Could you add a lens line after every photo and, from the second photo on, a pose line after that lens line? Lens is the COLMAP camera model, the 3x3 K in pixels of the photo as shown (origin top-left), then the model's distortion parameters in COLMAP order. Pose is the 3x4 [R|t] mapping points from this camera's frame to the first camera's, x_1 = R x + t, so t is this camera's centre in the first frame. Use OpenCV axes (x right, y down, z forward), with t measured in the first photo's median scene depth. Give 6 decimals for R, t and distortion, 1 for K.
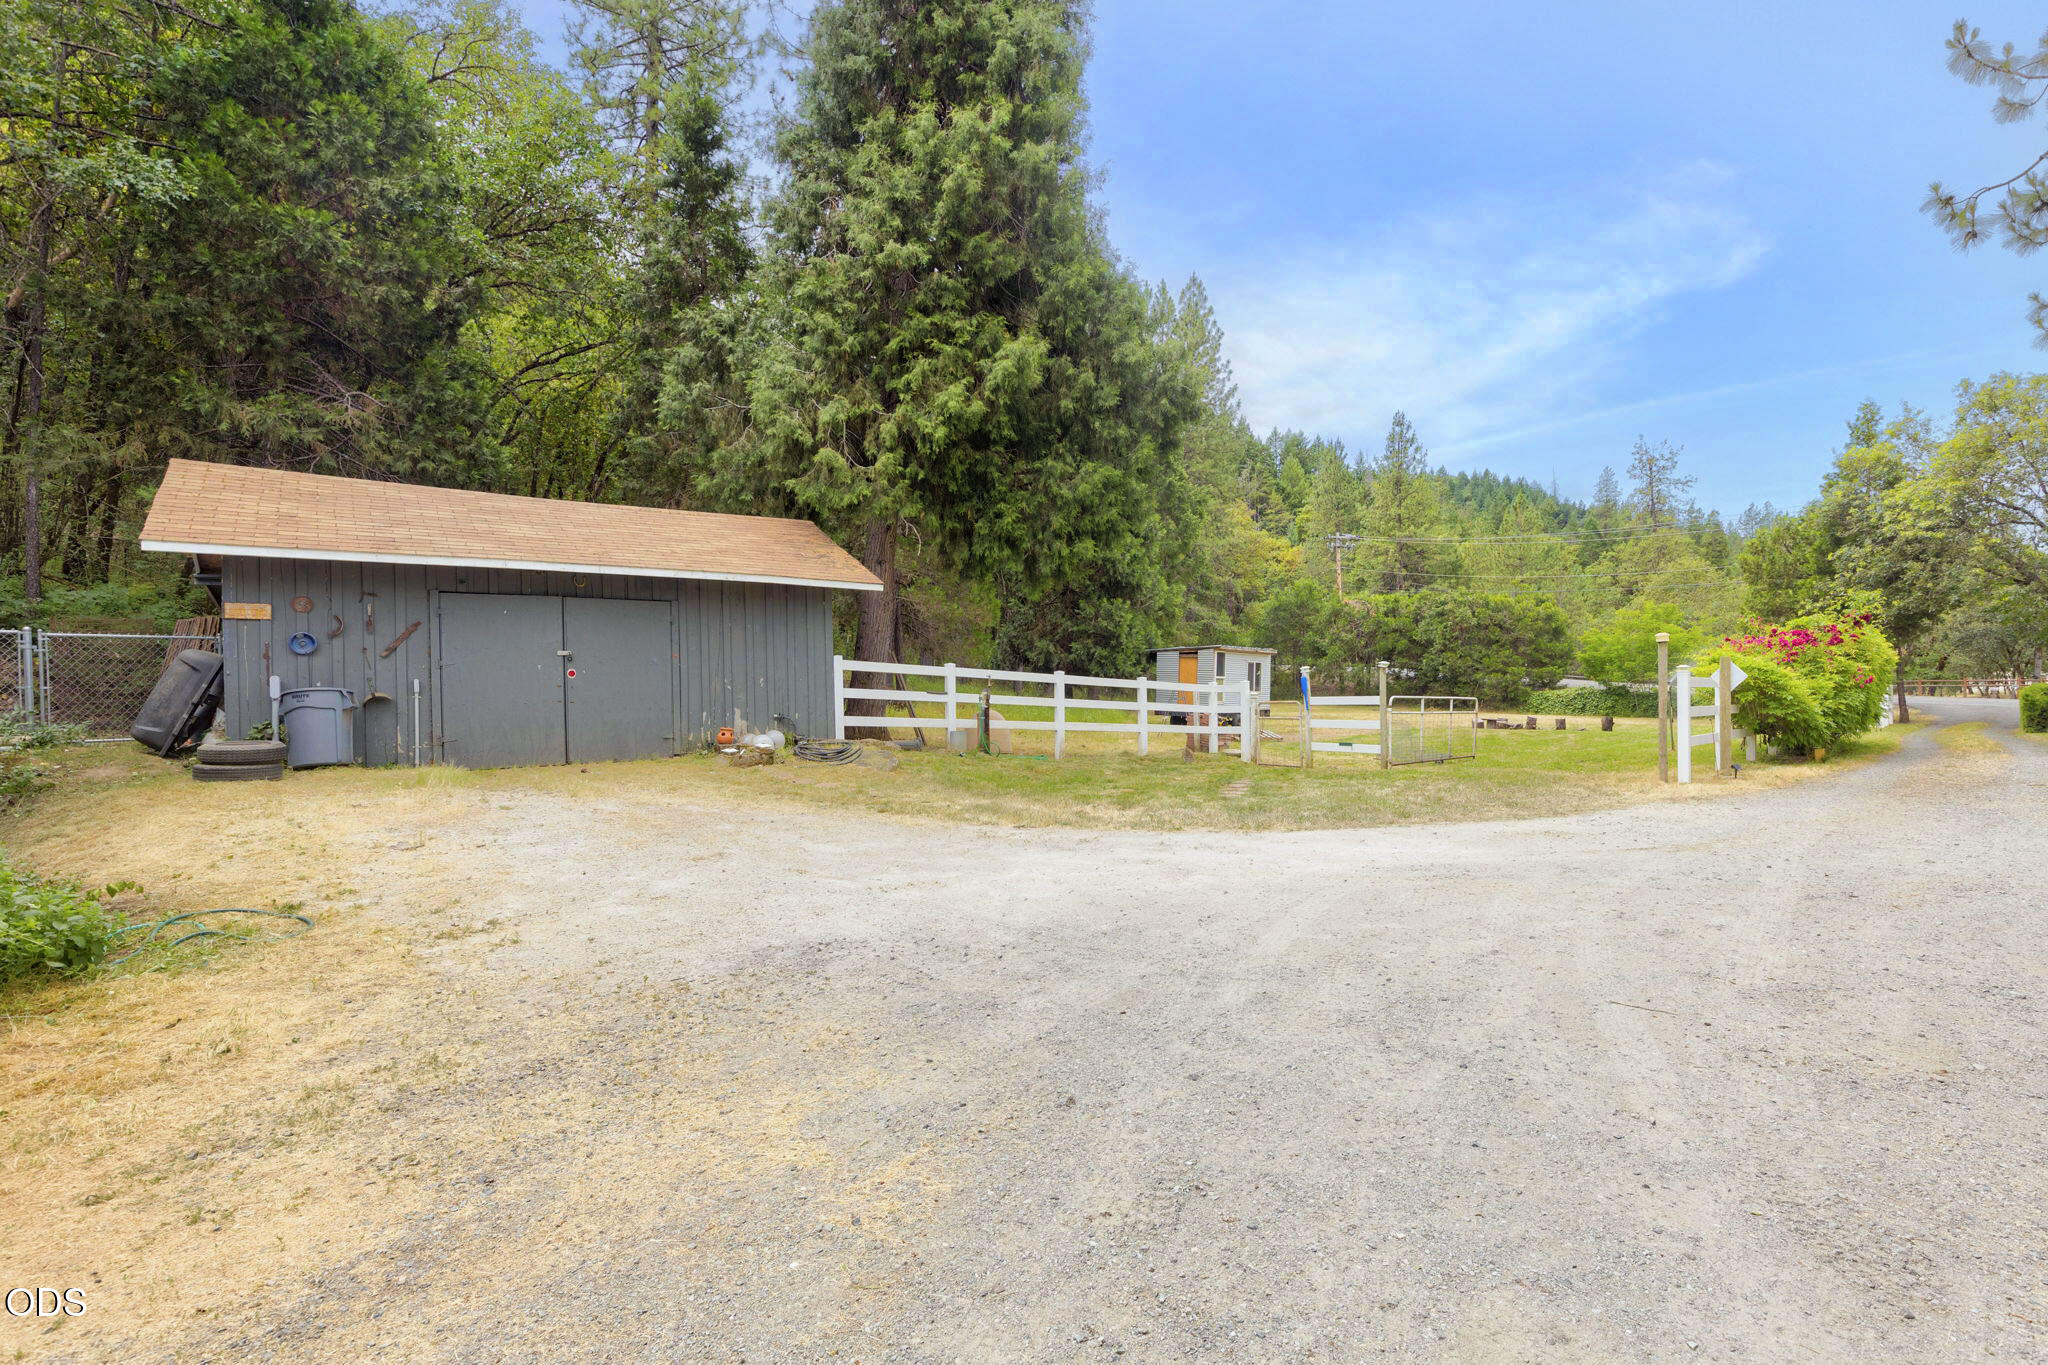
lens RADIAL K [[1051.5, 0, 1068.4], [0, 1051.5, 697.3], [0, 0, 1]] dist [0.001499, 0.000187]
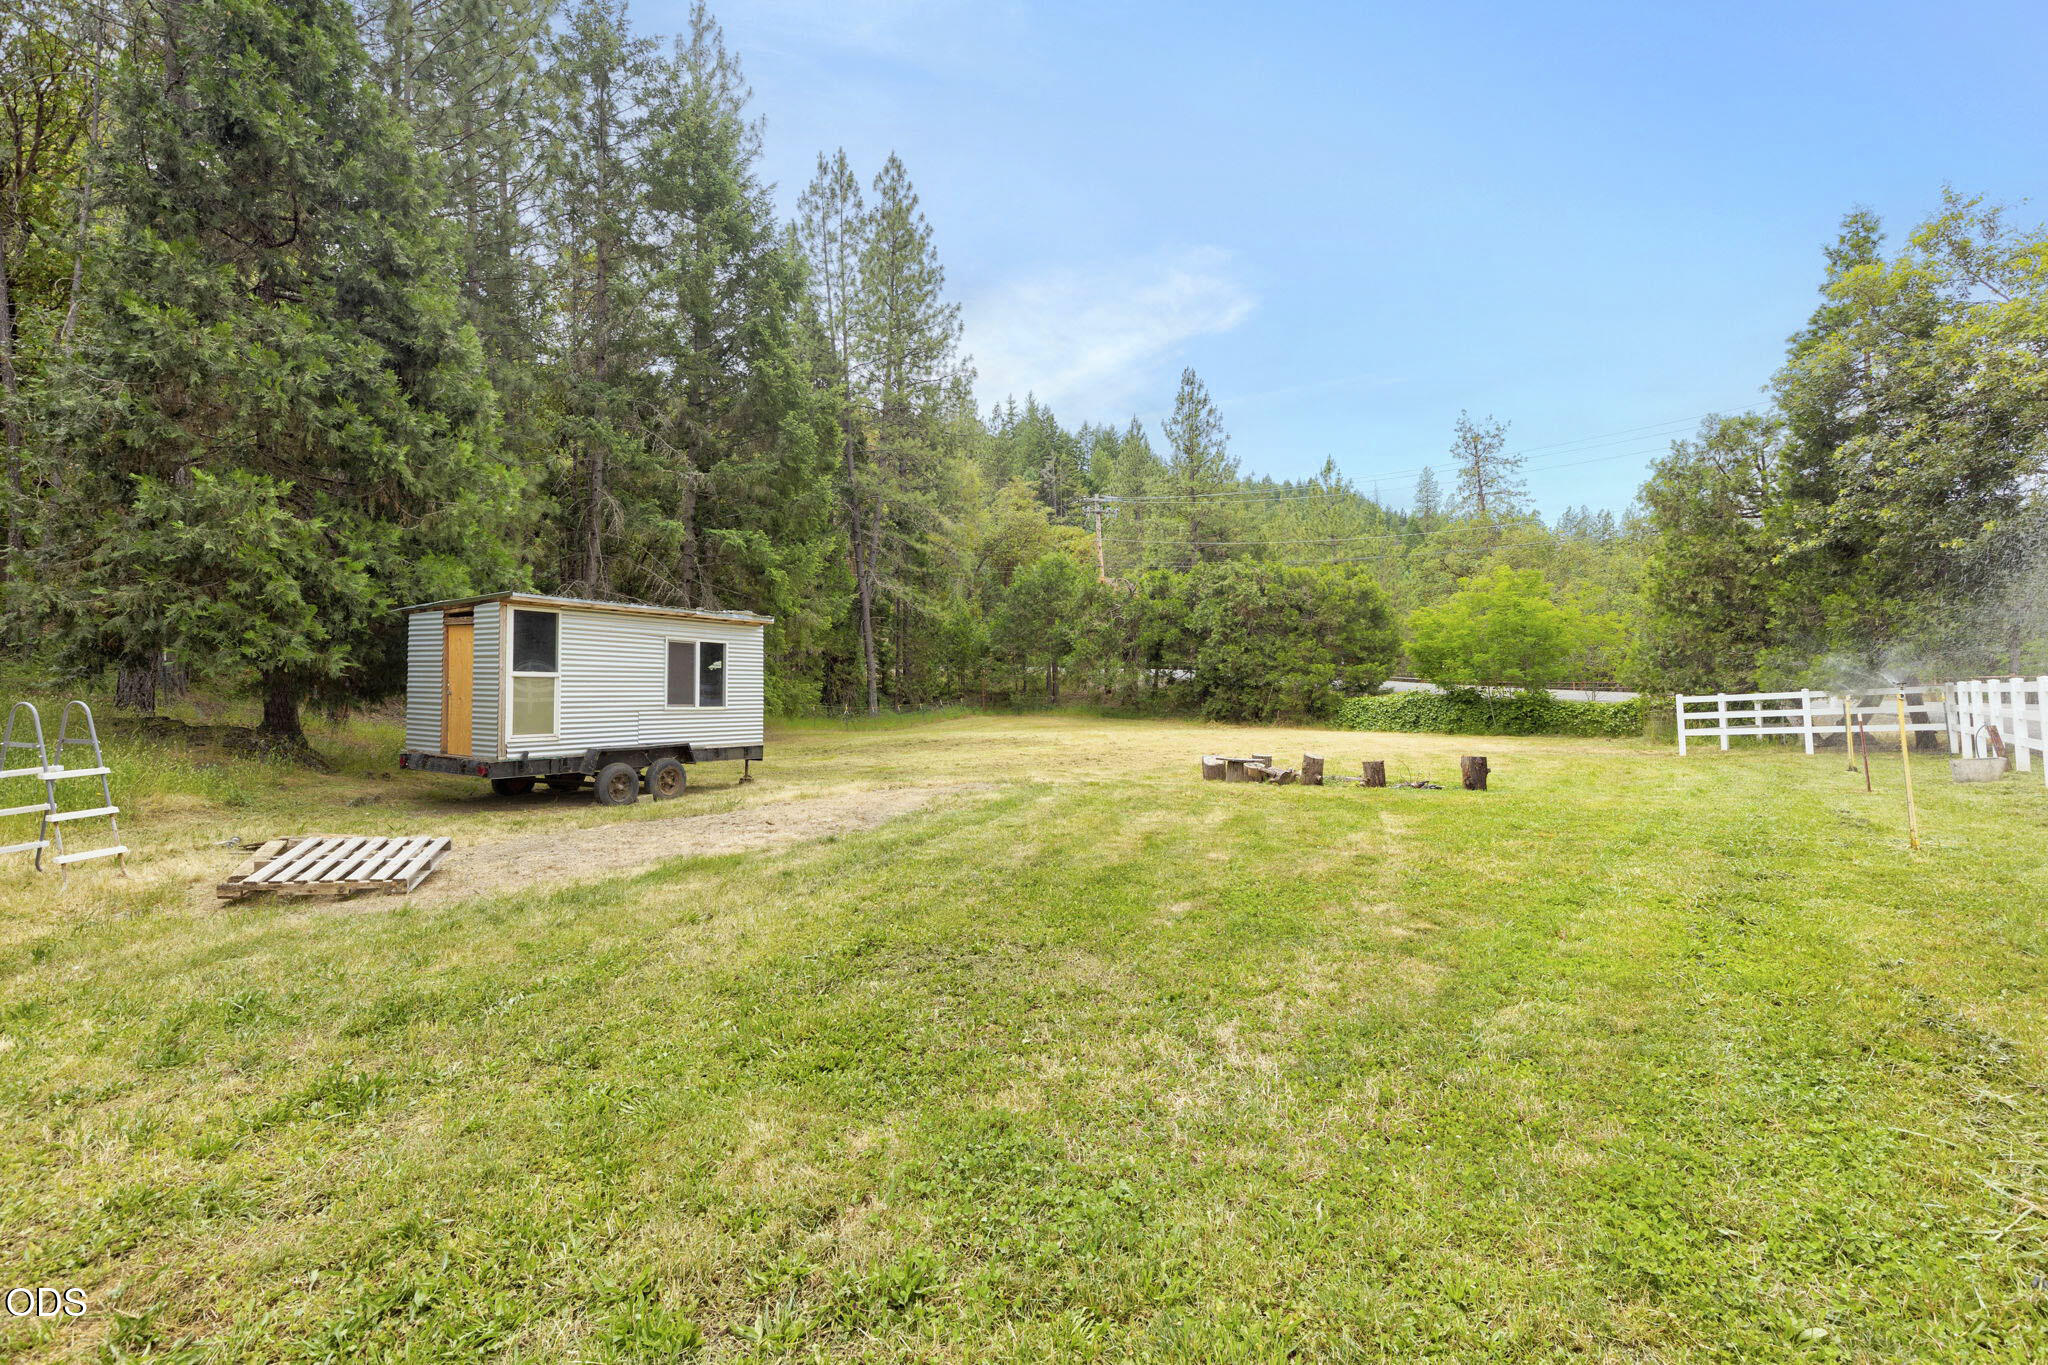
lens RADIAL K [[1038.4, 0, 967.7], [0, 1038.4, 624.1], [0, 0, 1]] dist [-0.000848, -0.000041]
pose [[0.998636, -0.004811, 0.051995, 0.136135], [0.008867, 0.996910, -0.078054, -0.002646], [-0.051458, 0.078409, 0.995592, 0.281663]]
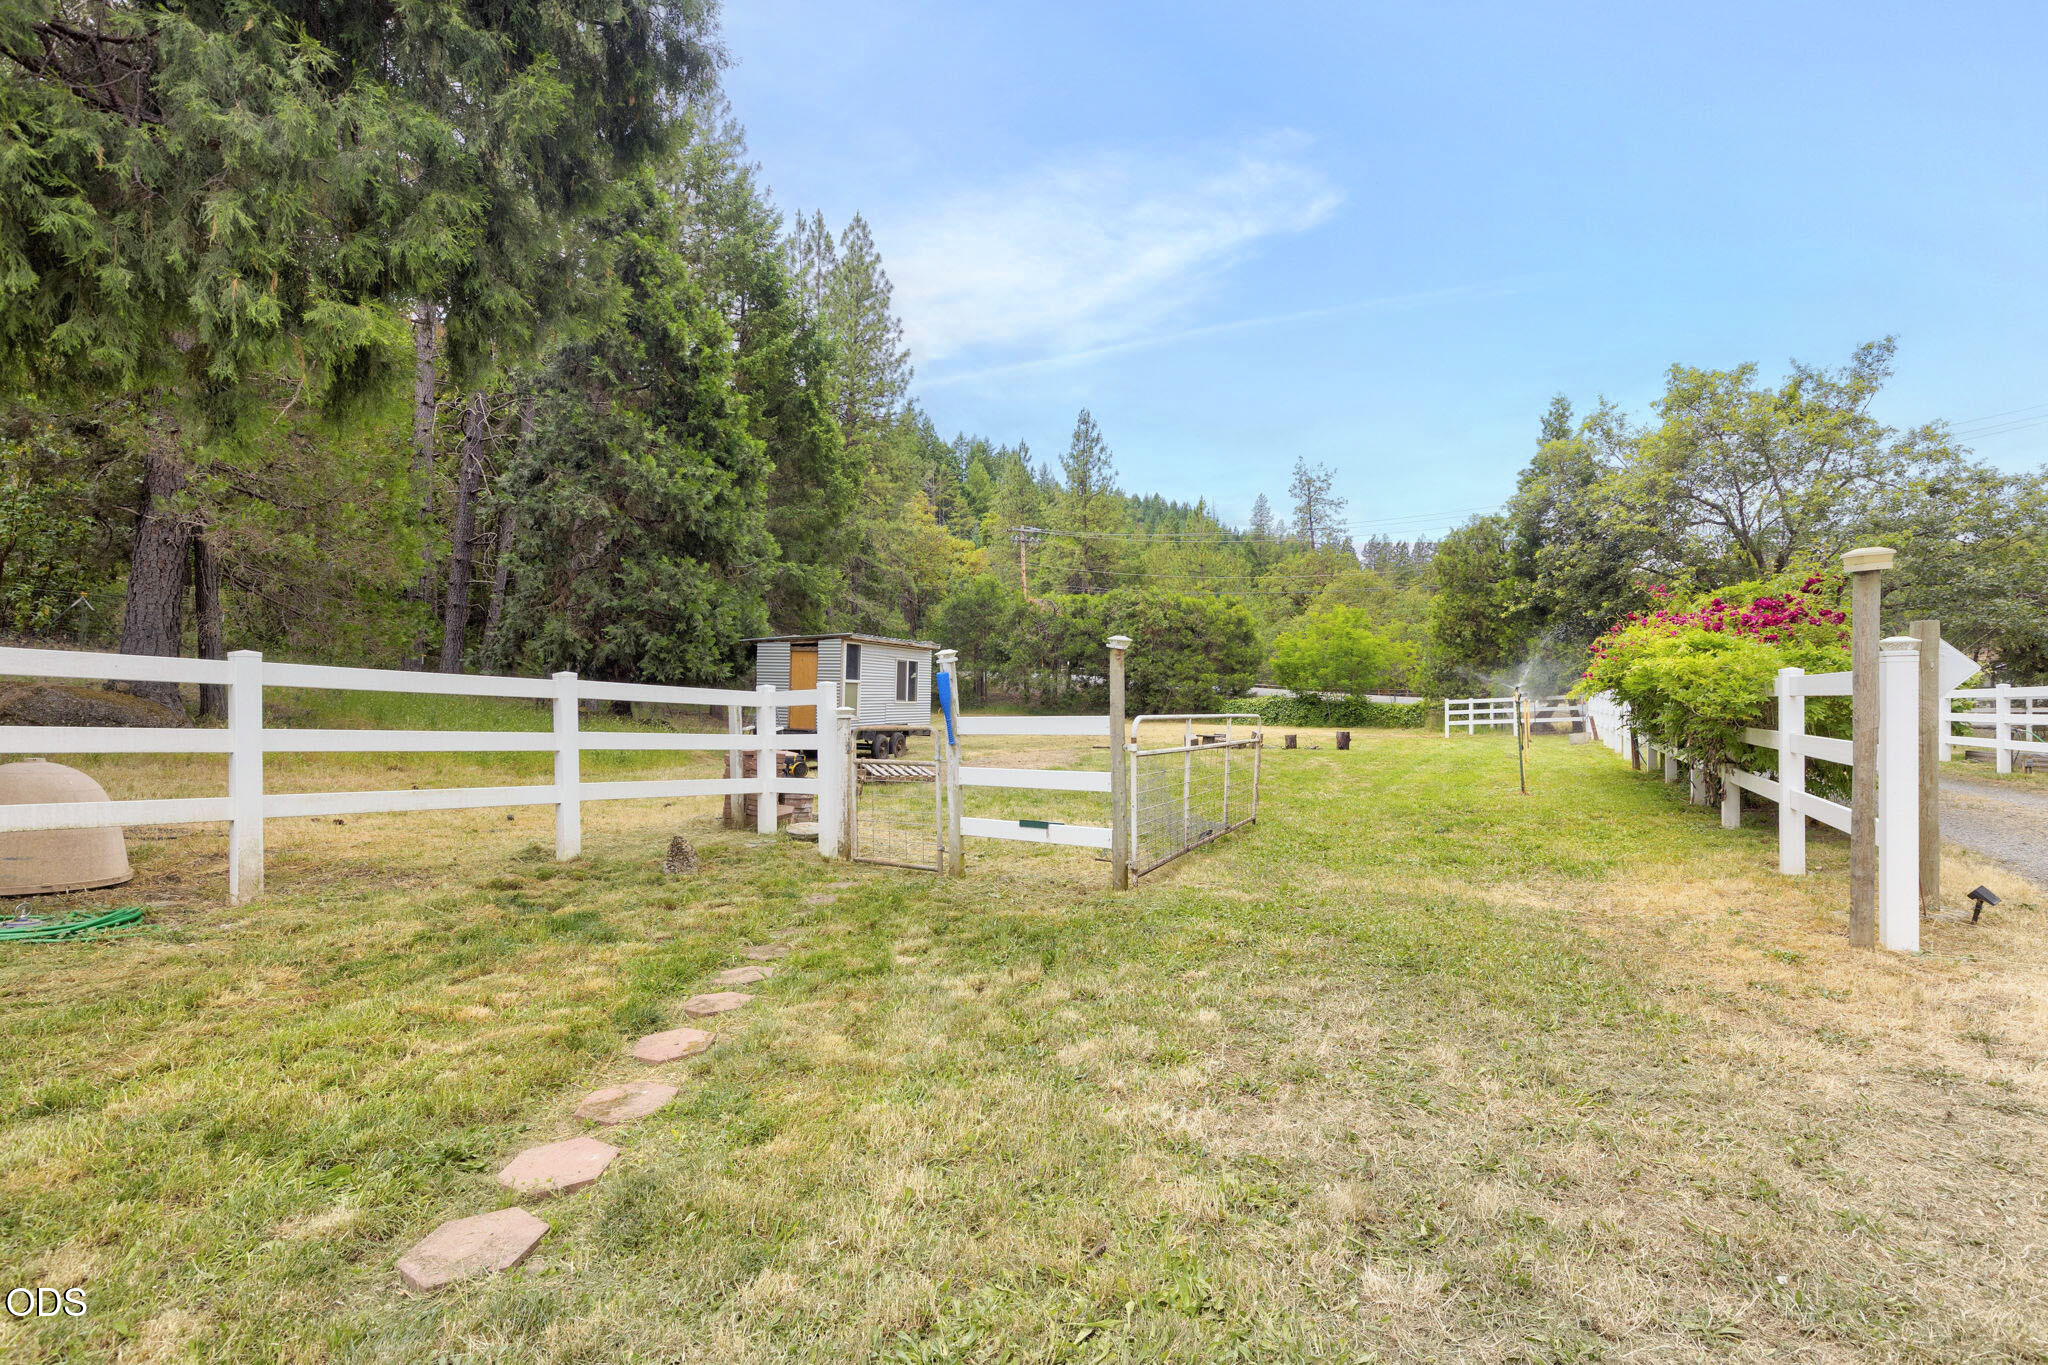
lens RADIAL K [[1033.8, 0, 1089.1], [0, 1033.8, 689.4], [0, 0, 1]] dist [0.000799, -0.000206]
pose [[0.951017, 0.001237, 0.309137, 0.039491], [0.003554, 0.999882, -0.014933, -0.001514], [-0.309120, 0.015300, 0.950900, 0.151031]]
